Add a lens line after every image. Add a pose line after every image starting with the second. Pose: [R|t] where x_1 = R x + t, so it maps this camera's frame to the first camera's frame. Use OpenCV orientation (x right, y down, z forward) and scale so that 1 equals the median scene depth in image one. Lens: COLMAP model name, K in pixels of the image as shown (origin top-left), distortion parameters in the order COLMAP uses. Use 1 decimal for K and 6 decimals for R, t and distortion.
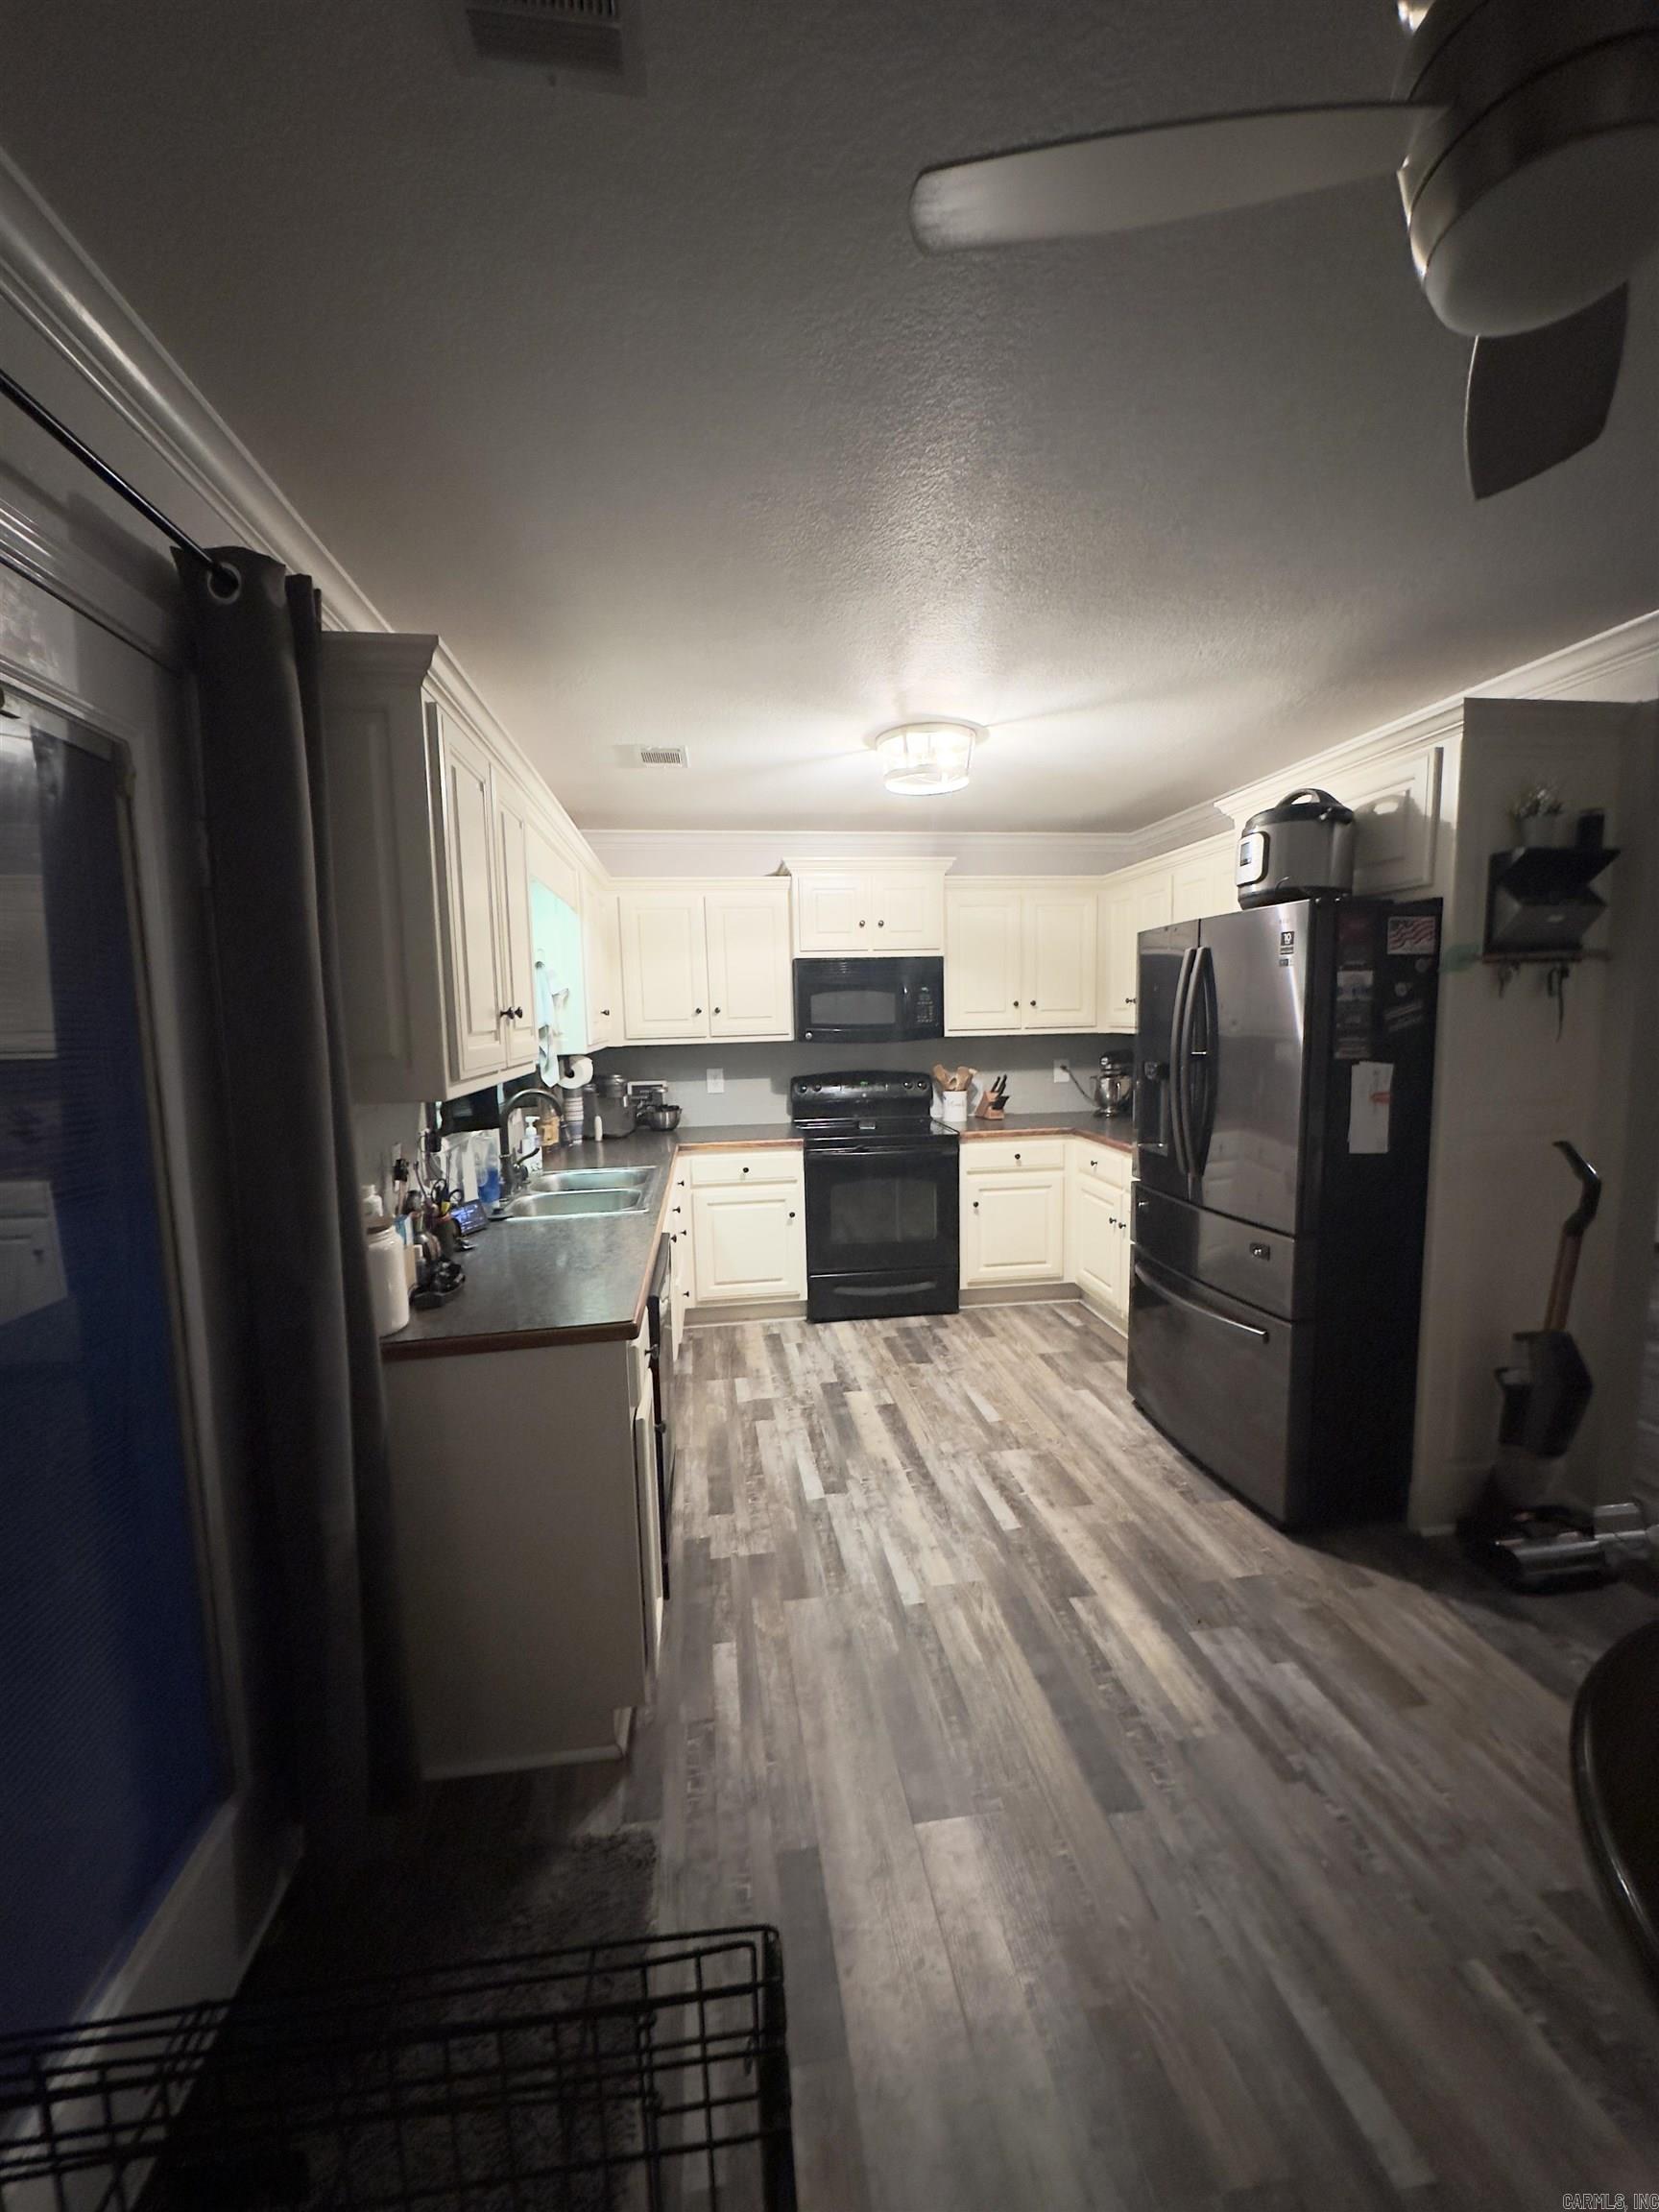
lens RADIAL K [[885.3, 0, 828.9], [0, 885.3, 1105.1], [0, 0, 1]] dist [0.000282, 0.000931]
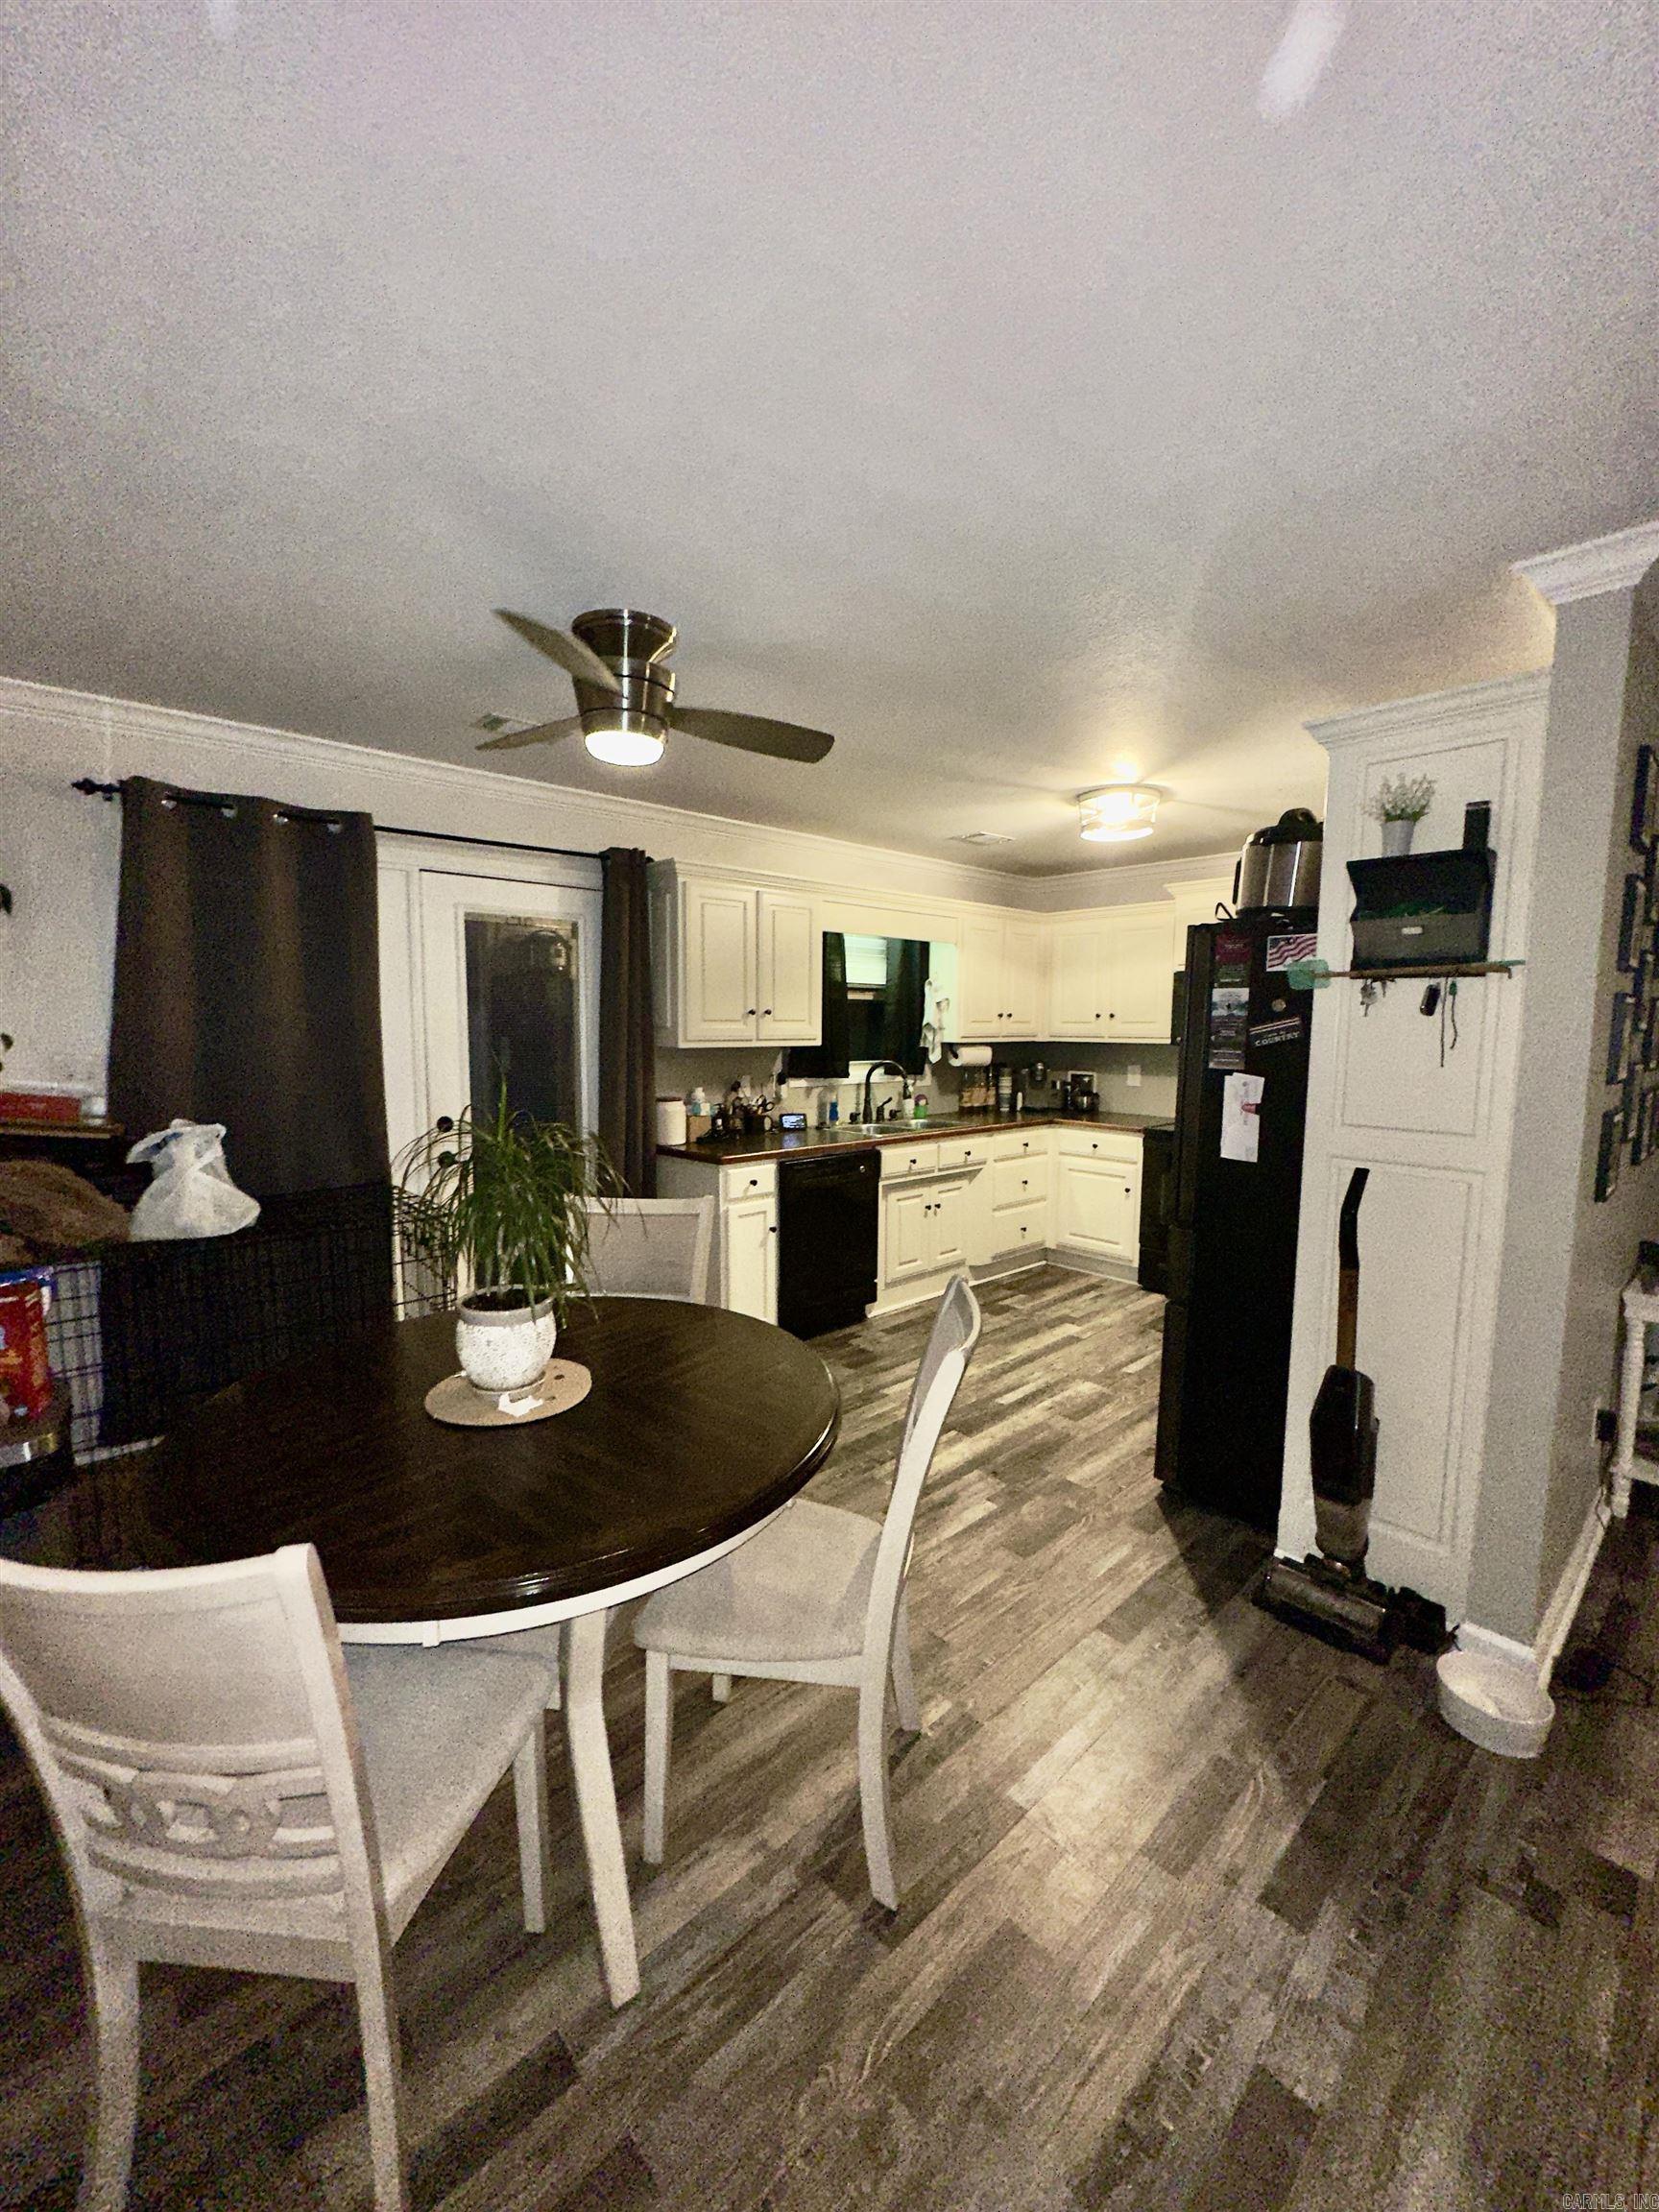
lens RADIAL K [[885.3, 0, 826.7], [0, 885.3, 1107.0], [0, 0, 1]] dist [0.000282, 0.000931]
pose [[0.565962, 0.106499, -0.817524, 1.094816], [-0.107133, 0.992714, 0.055154, -0.012793], [0.817441, 0.056369, 0.573248, -0.010375]]
